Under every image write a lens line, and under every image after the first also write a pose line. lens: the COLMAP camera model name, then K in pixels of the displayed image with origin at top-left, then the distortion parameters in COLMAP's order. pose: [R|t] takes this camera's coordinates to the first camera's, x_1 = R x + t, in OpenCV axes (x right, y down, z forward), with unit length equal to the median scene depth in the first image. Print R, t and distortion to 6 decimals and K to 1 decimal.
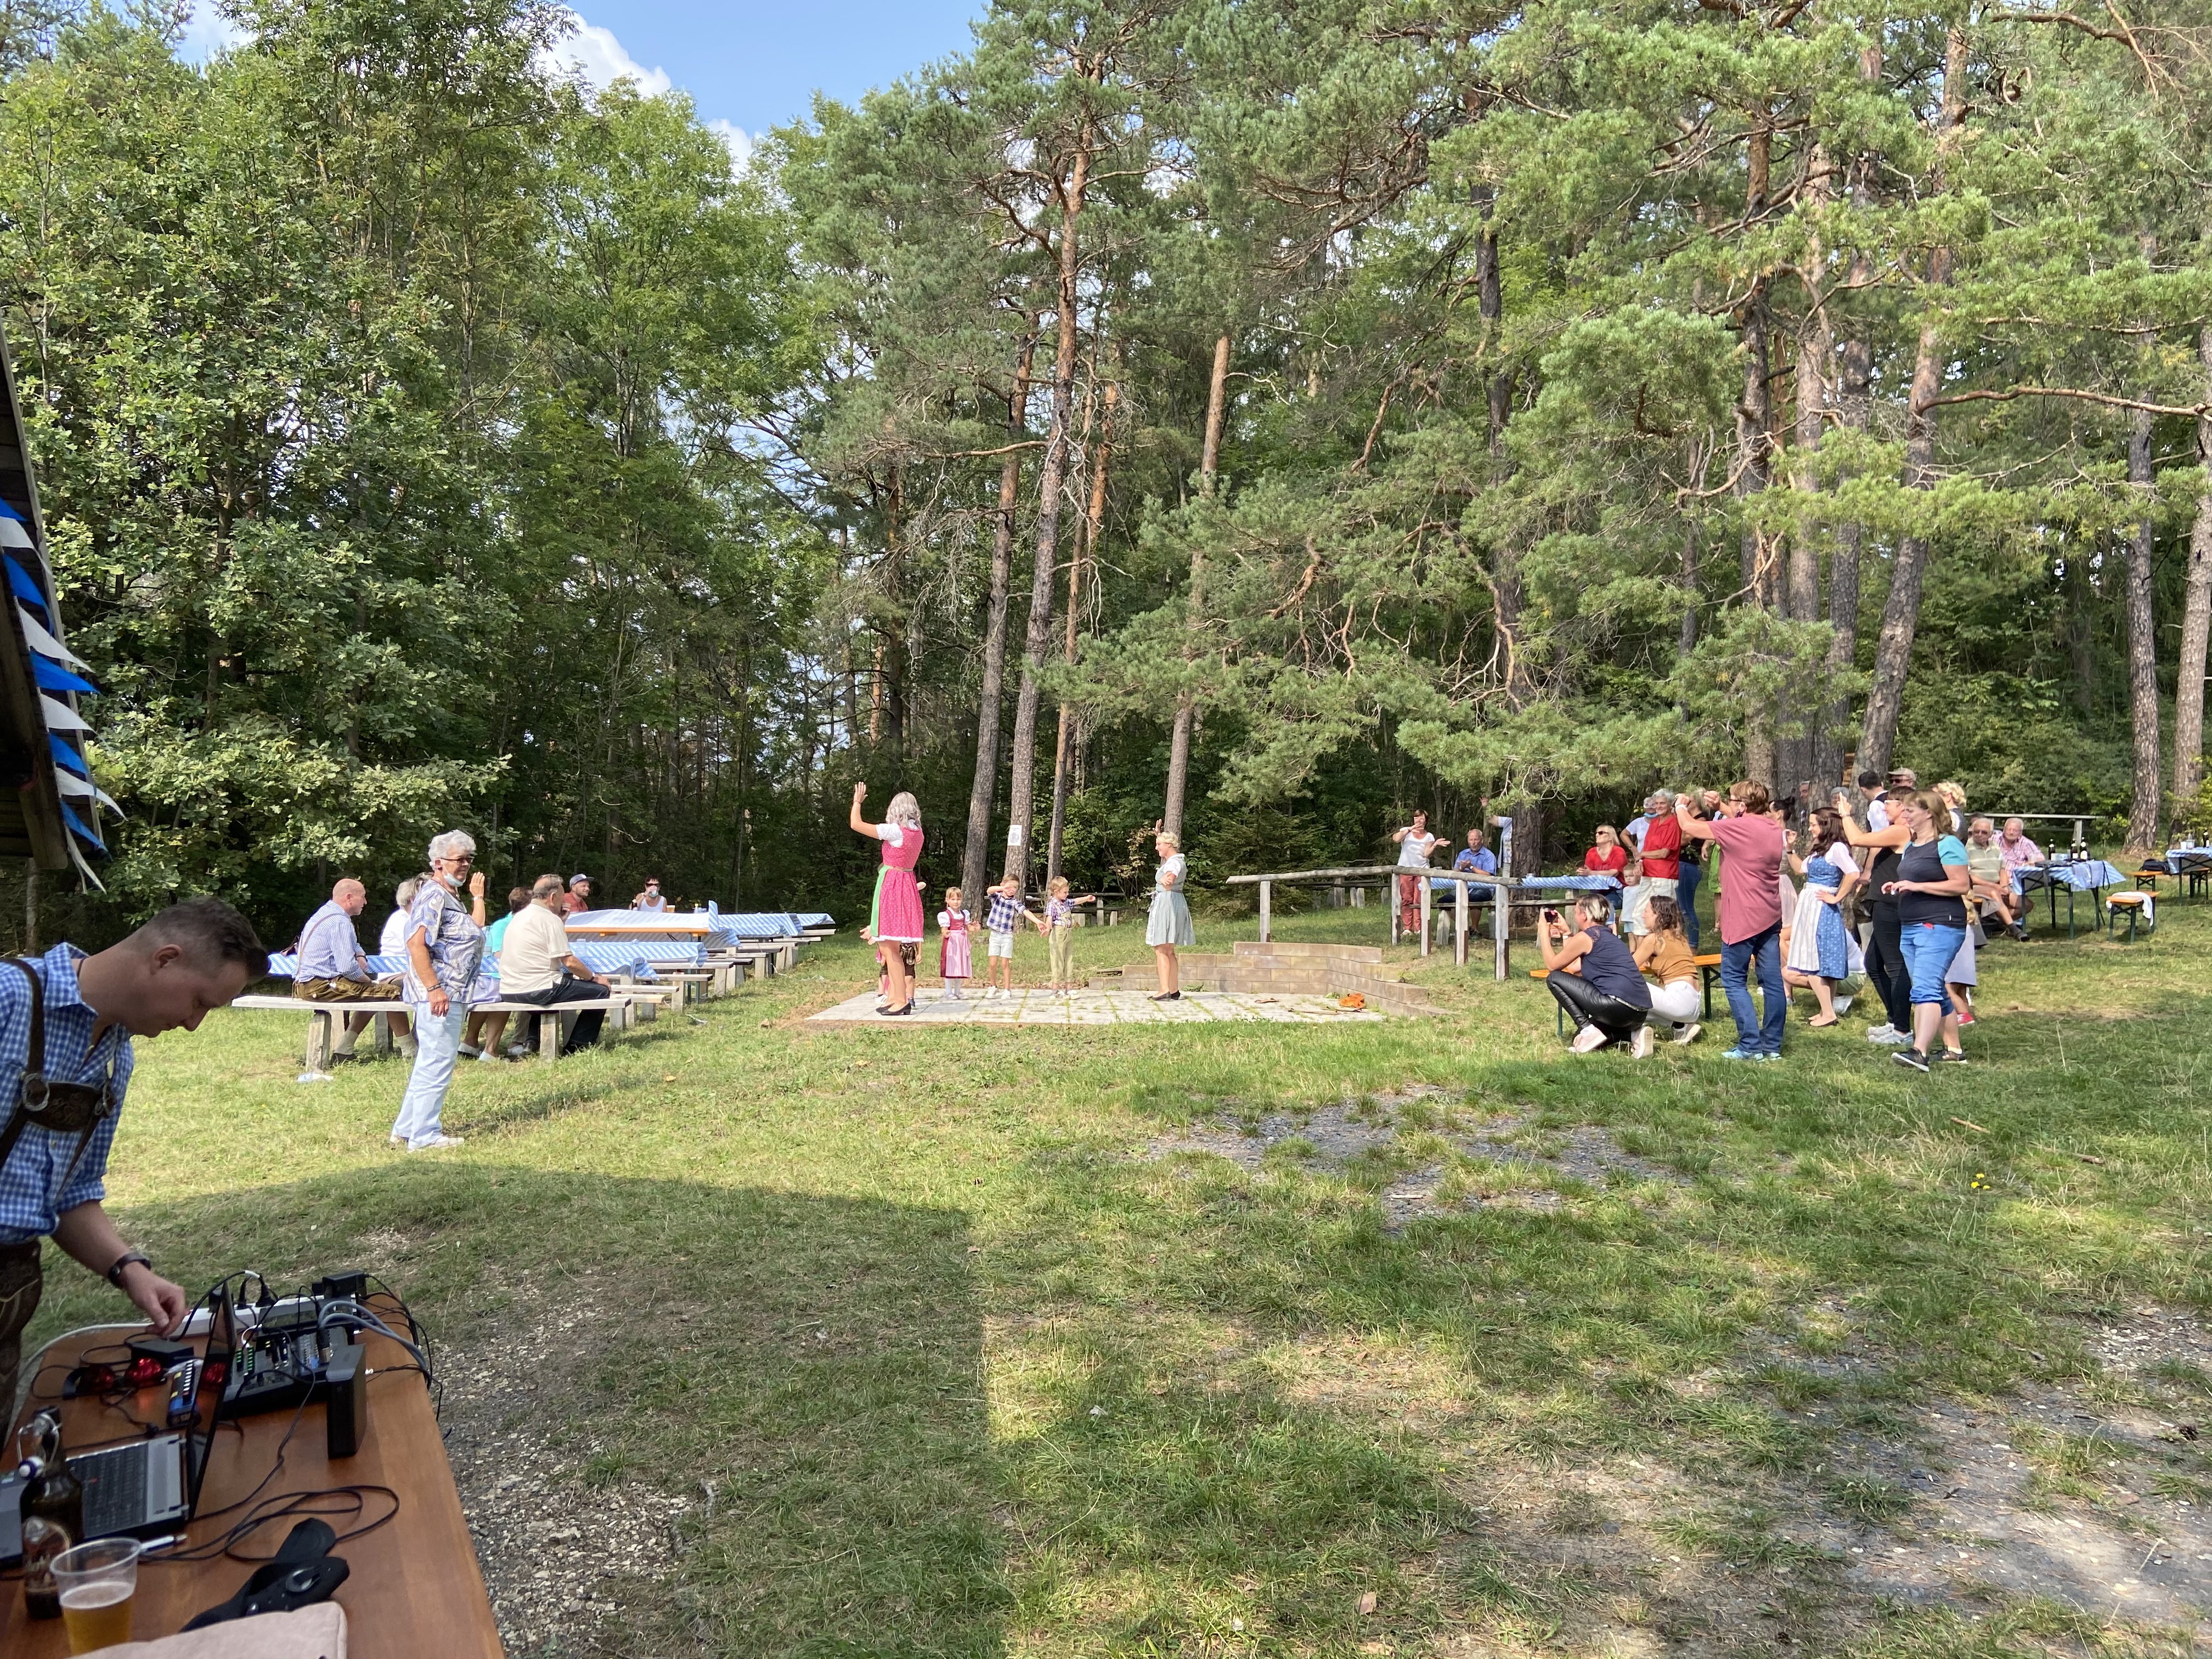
lens RADIAL K [[1692.4, 0, 1112.6], [0, 1692.4, 747.8], [0, 0, 1]] dist [0.116735, -0.001413]
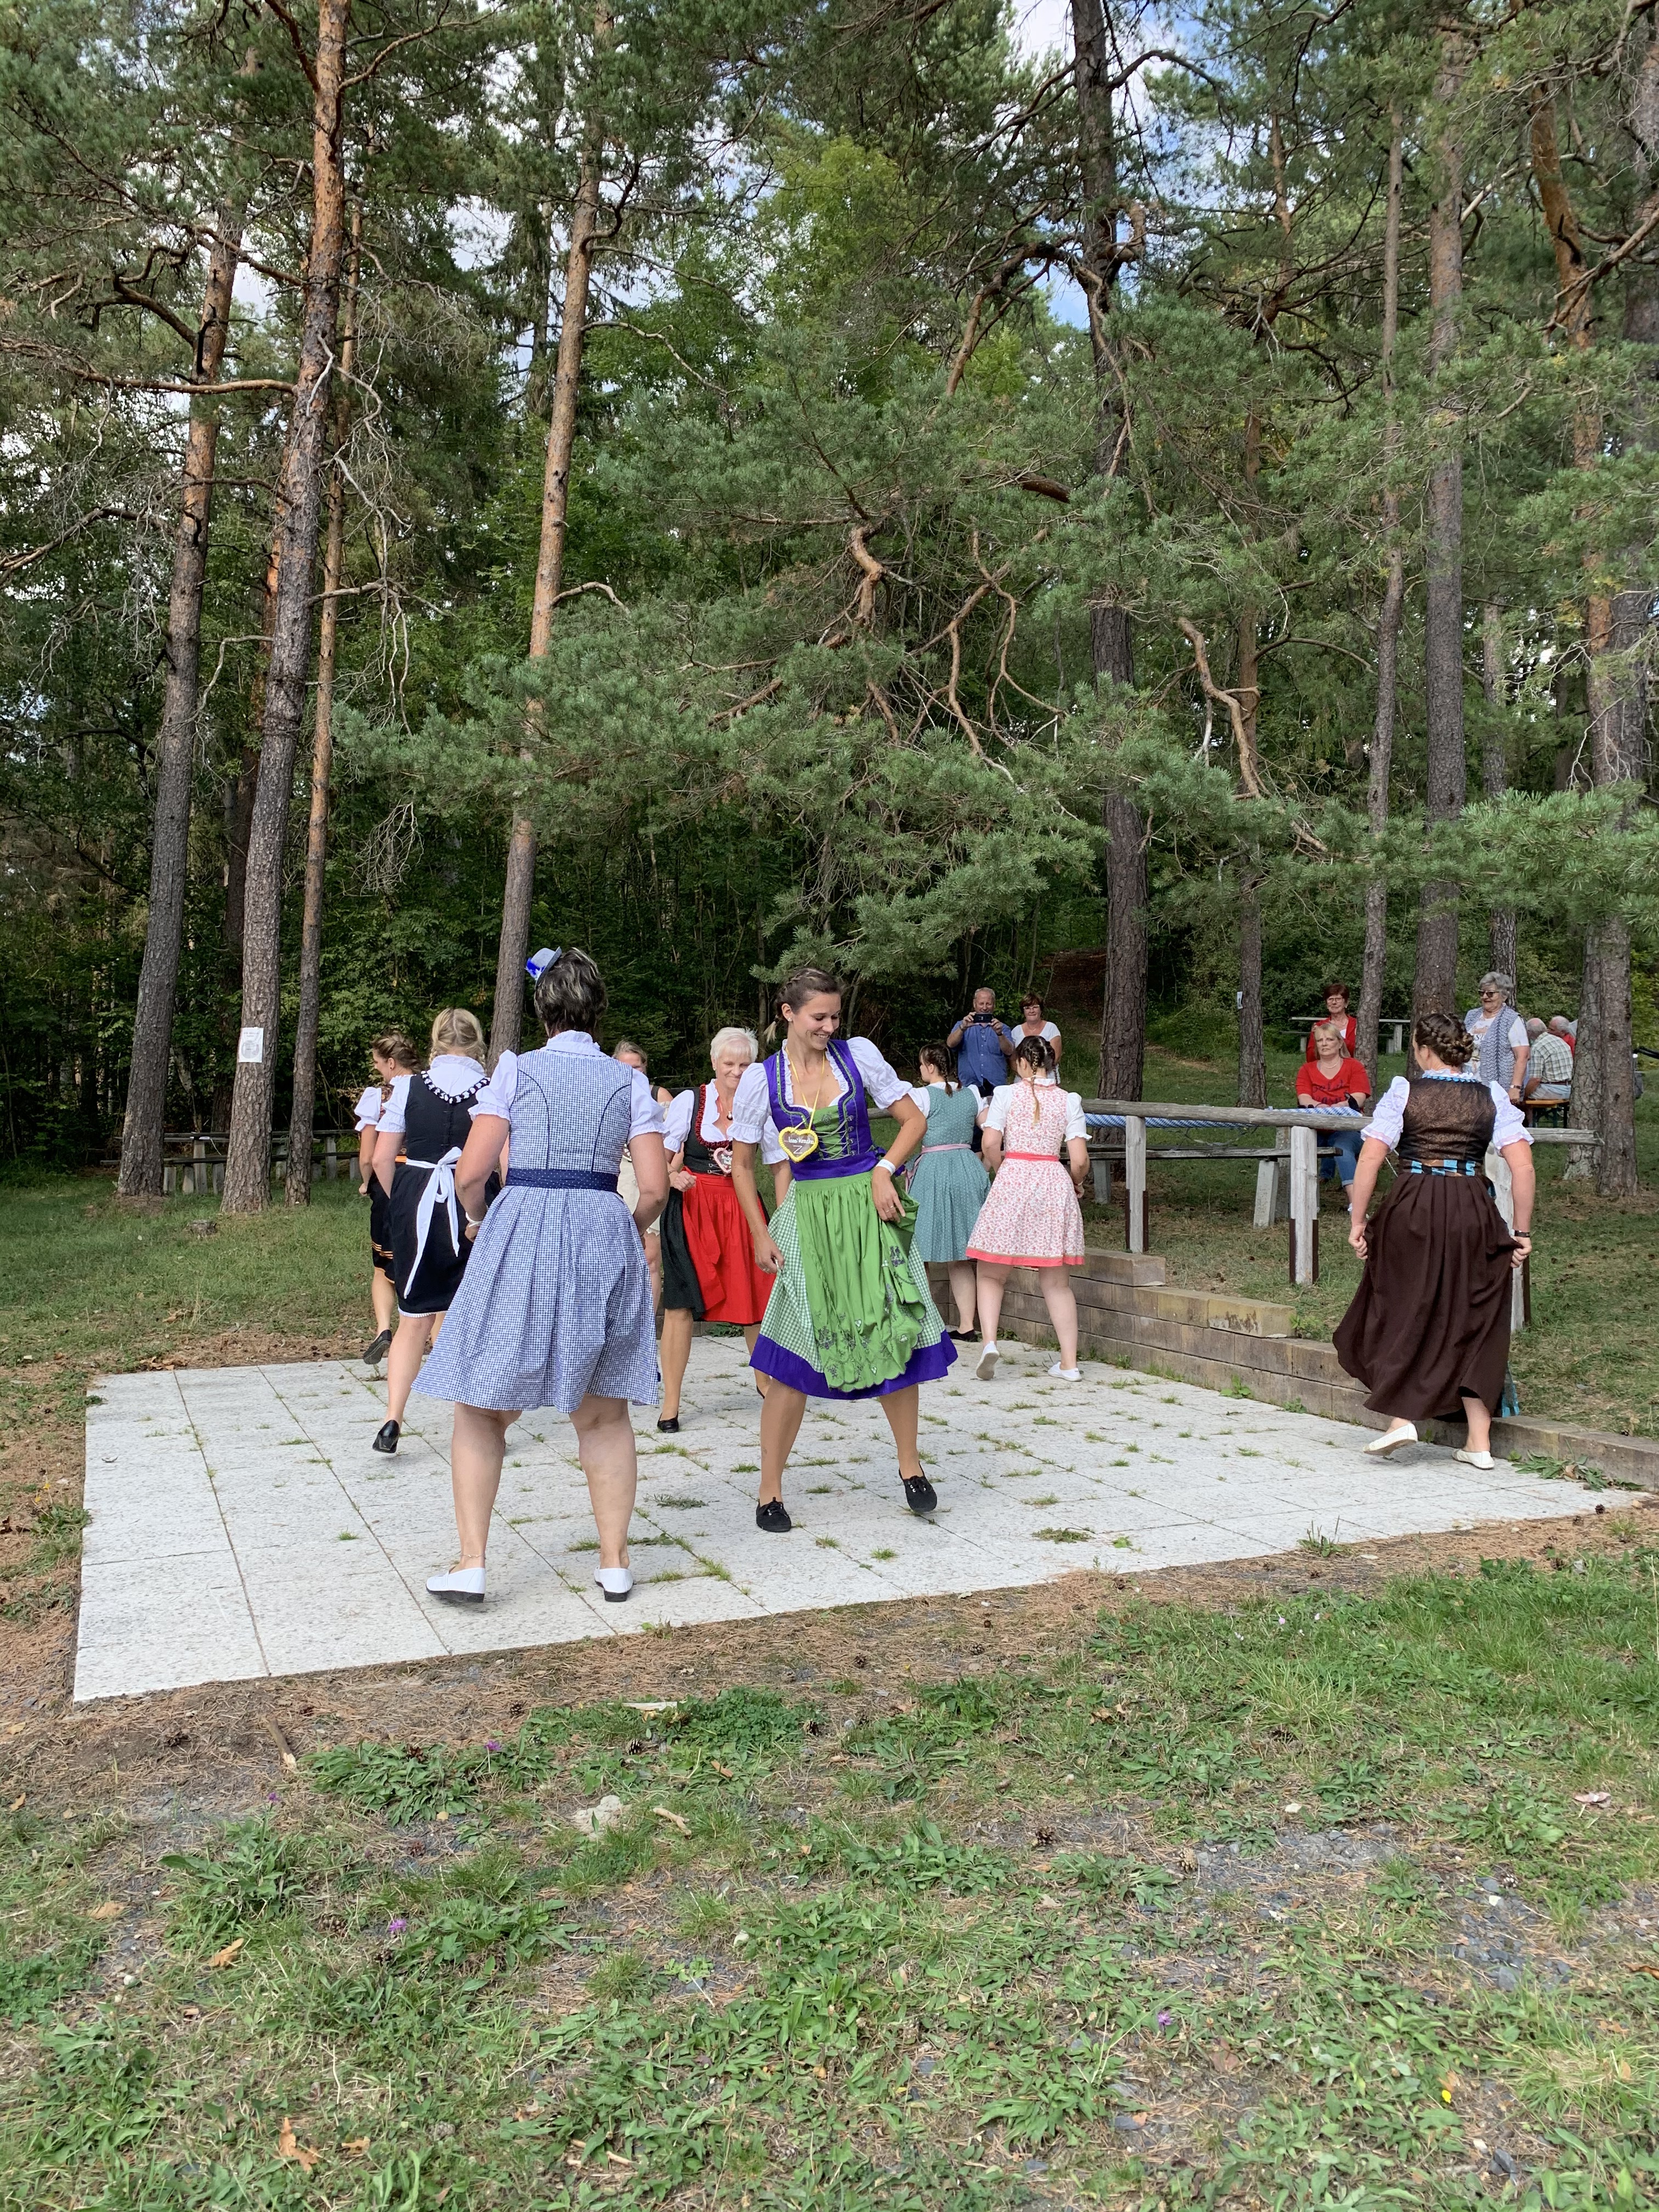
lens RADIAL K [[1646.2, 0, 829.5], [0, 1646.2, 1106.0], [0, 0, 1]] dist [0.002209, -0.004930]
pose [[0.923510, -0.011276, 0.383410, -0.115903], [-0.022255, 0.996309, 0.082906, 0.027052], [-0.382929, -0.085097, 0.919850, 0.479016]]
